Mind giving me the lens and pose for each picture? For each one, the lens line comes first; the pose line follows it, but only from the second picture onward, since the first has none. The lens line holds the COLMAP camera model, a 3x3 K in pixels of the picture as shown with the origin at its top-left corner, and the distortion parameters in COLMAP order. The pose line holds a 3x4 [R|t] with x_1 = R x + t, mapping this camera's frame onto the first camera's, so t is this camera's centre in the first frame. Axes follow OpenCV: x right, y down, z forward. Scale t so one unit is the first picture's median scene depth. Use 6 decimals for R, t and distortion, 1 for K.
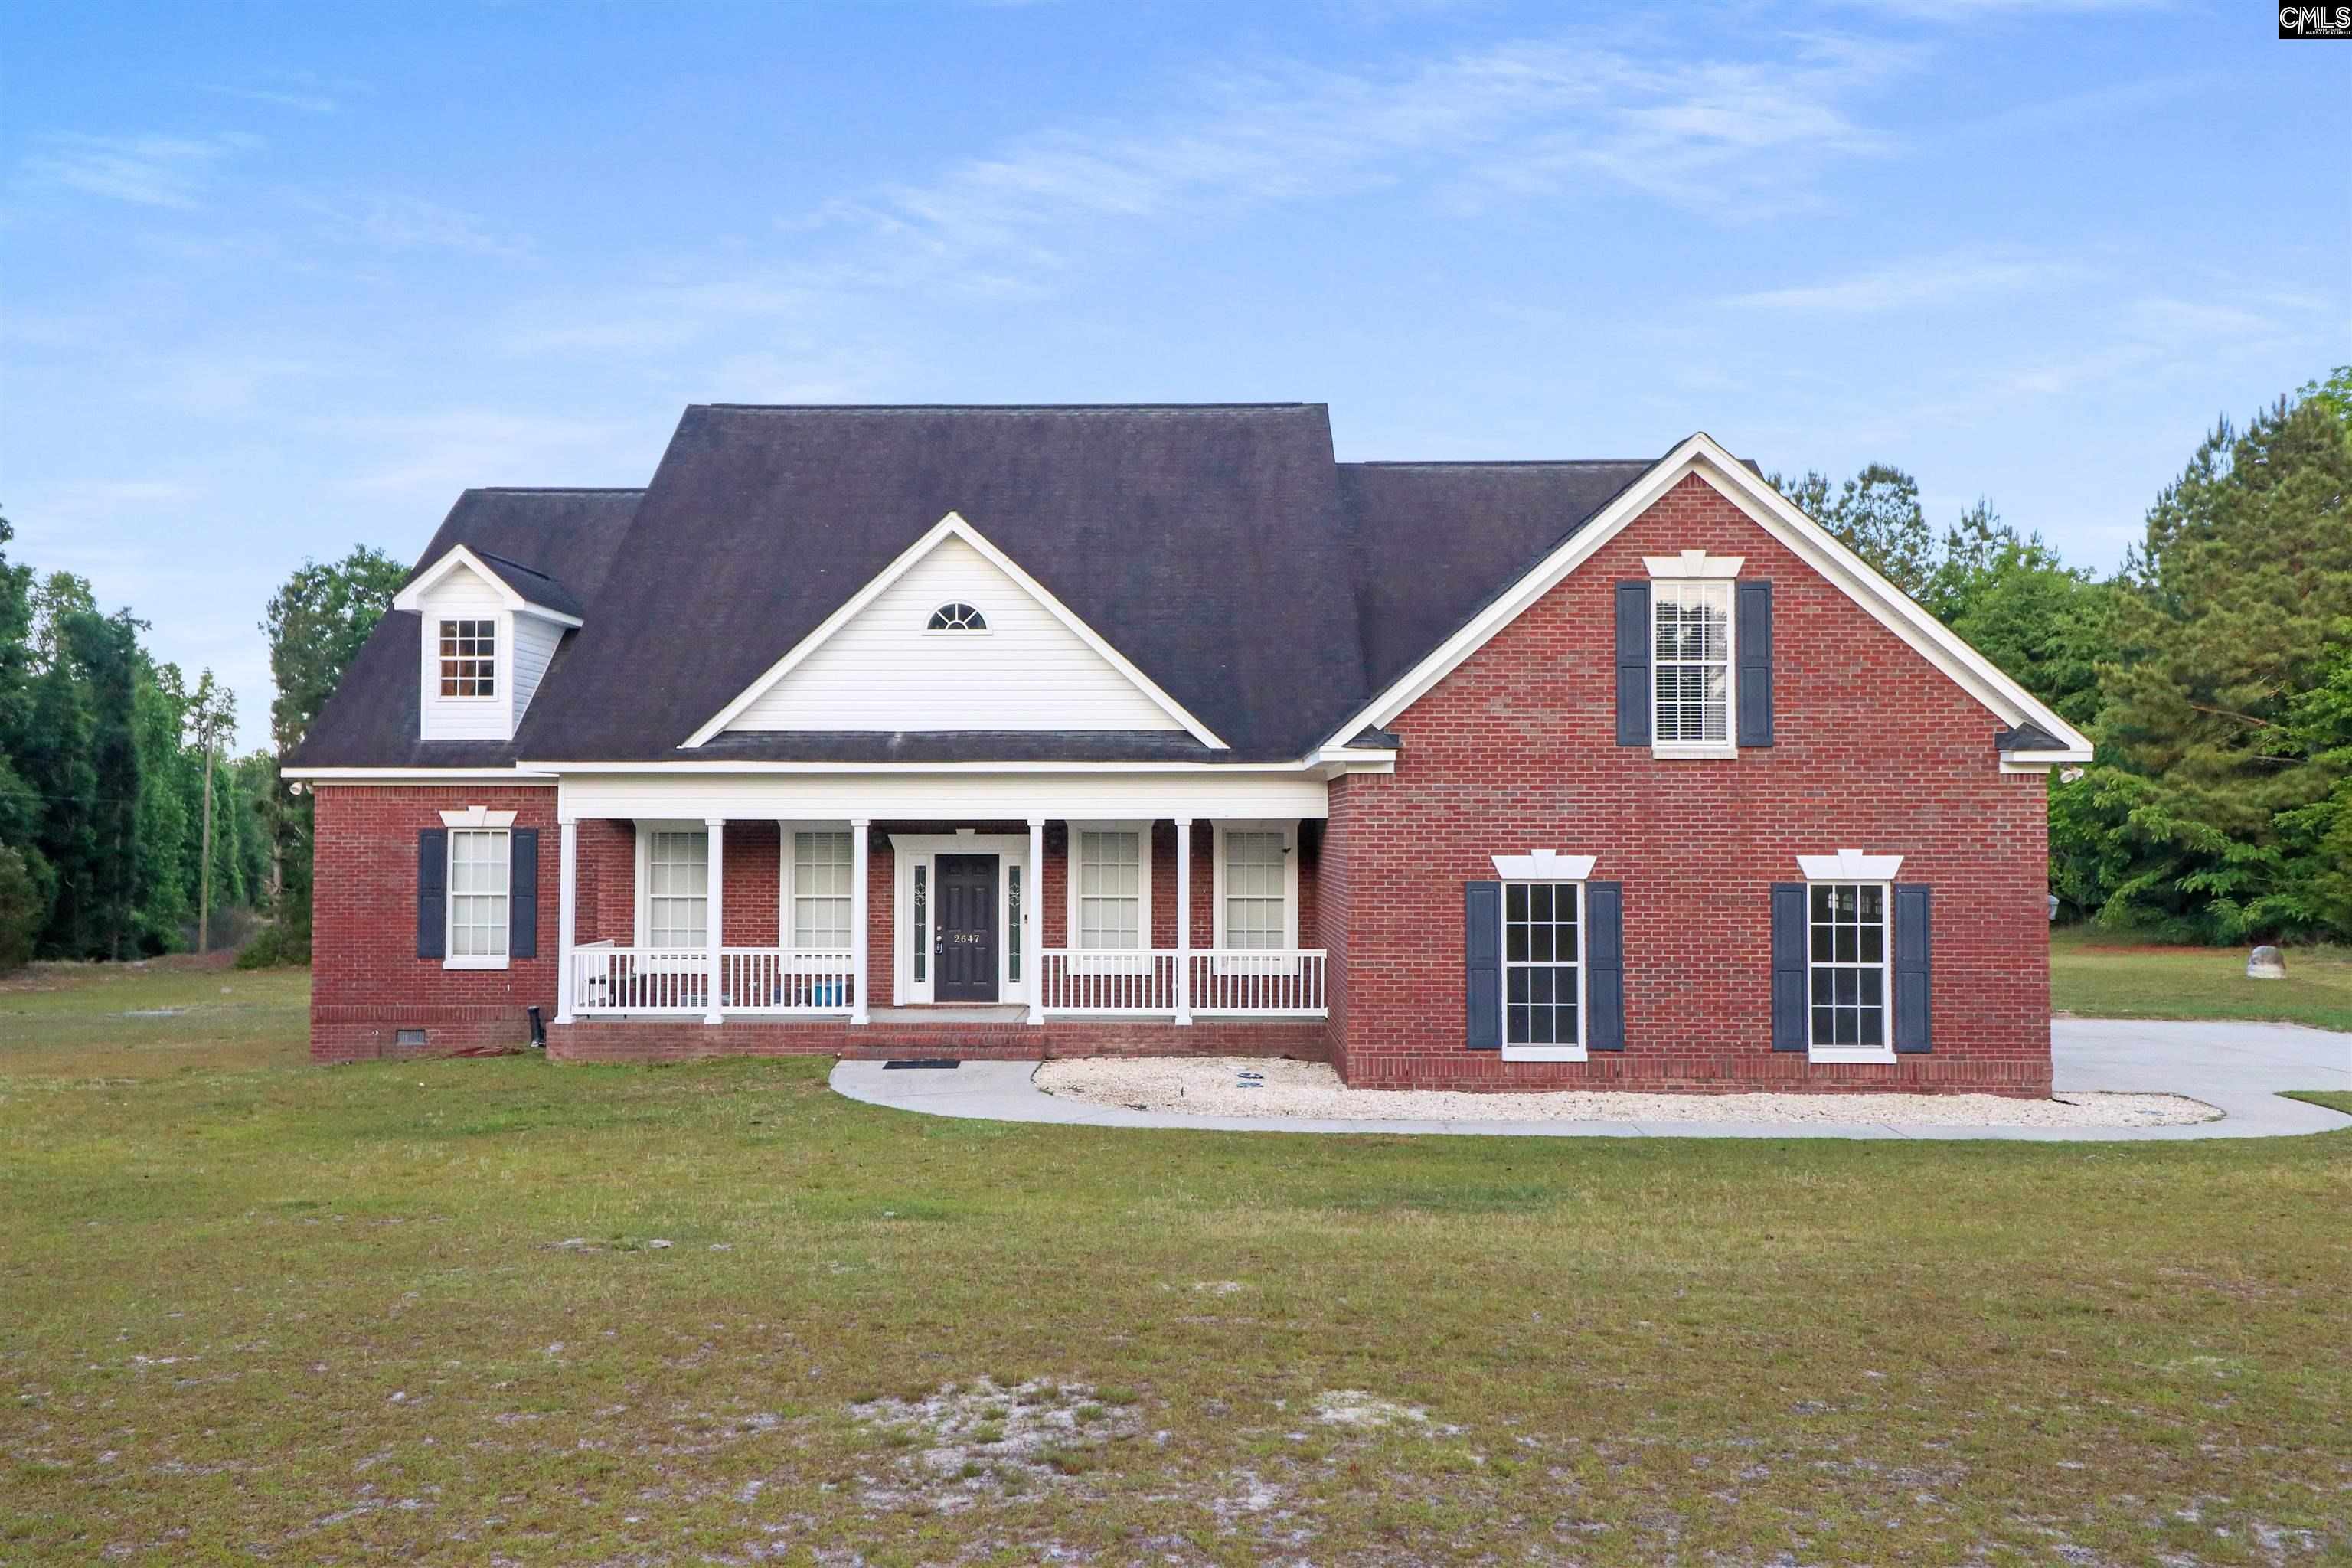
lens RADIAL K [[1947.6, 0, 1176.0], [0, 1947.6, 784.0], [0, 0, 1]] dist [0.006435, -0.000812]
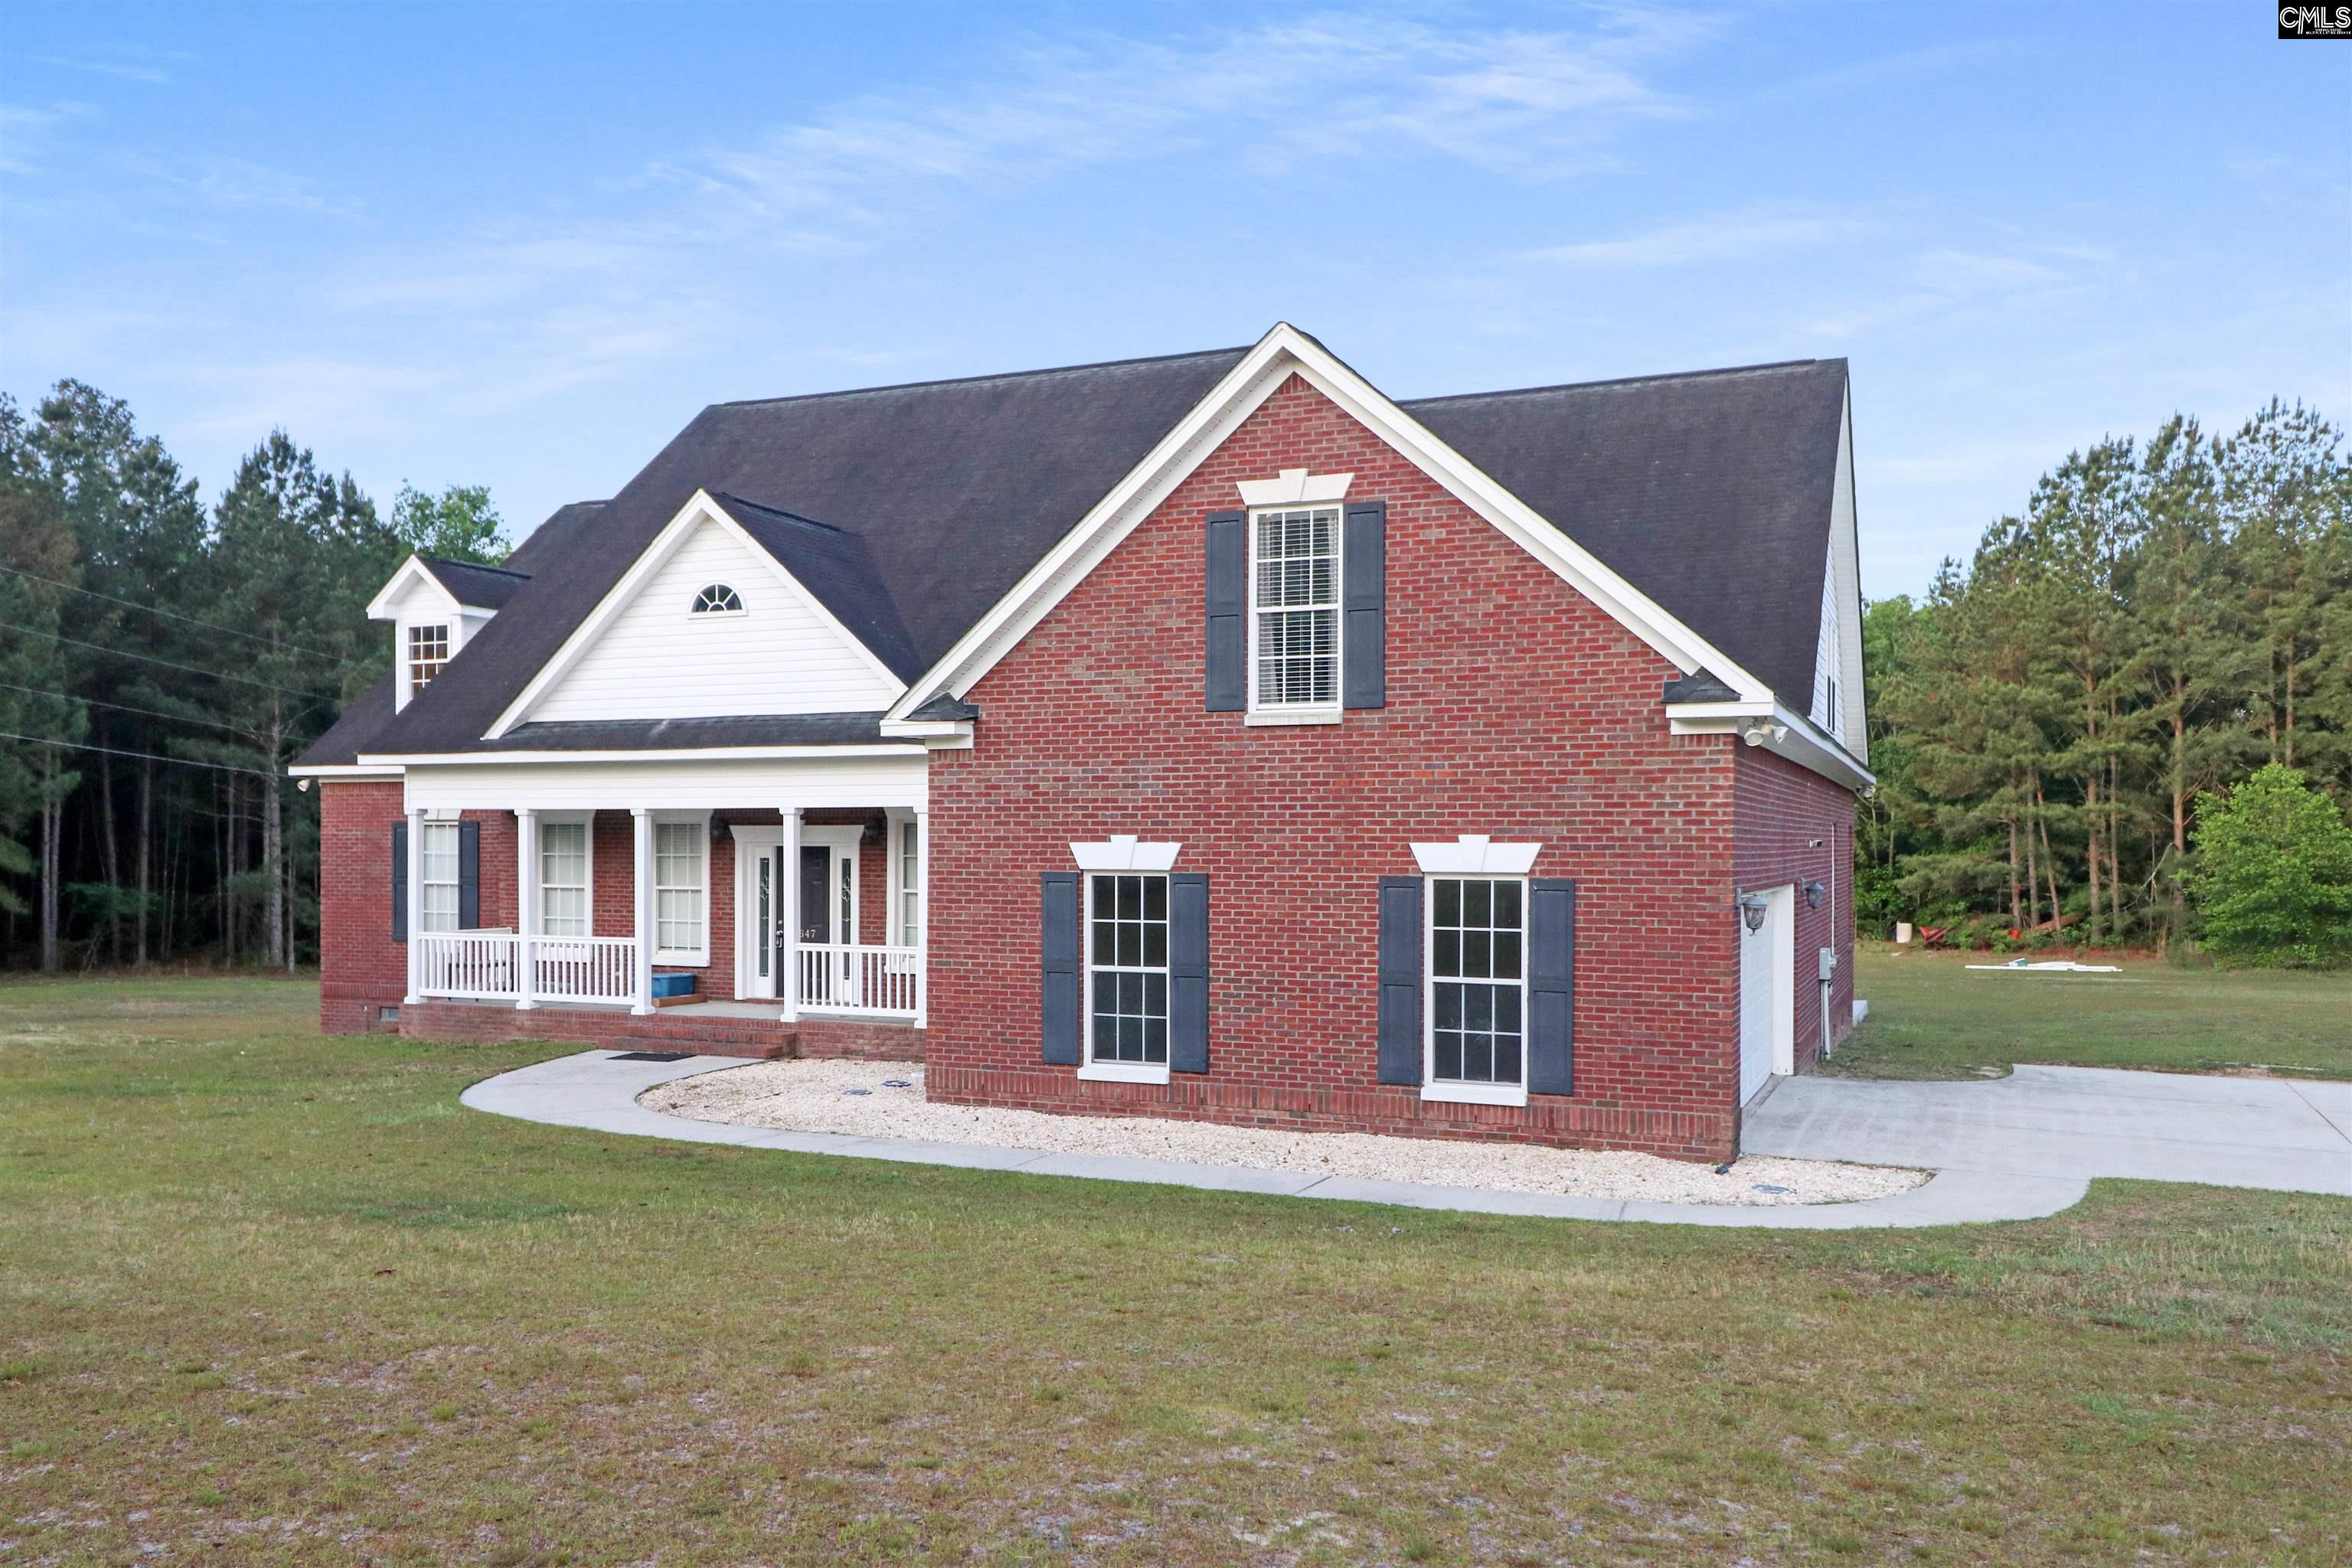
lens RADIAL K [[1980.0, 0, 1176.1], [0, 1980.0, 879.9], [0, 0, 1]] dist [0.010922, 0.001667]
pose [[0.914490, 0.009014, -0.404509, 0.558024], [0.006897, 0.999259, 0.037860, 0.020398], [0.404551, -0.037412, 0.913750, 0.213533]]
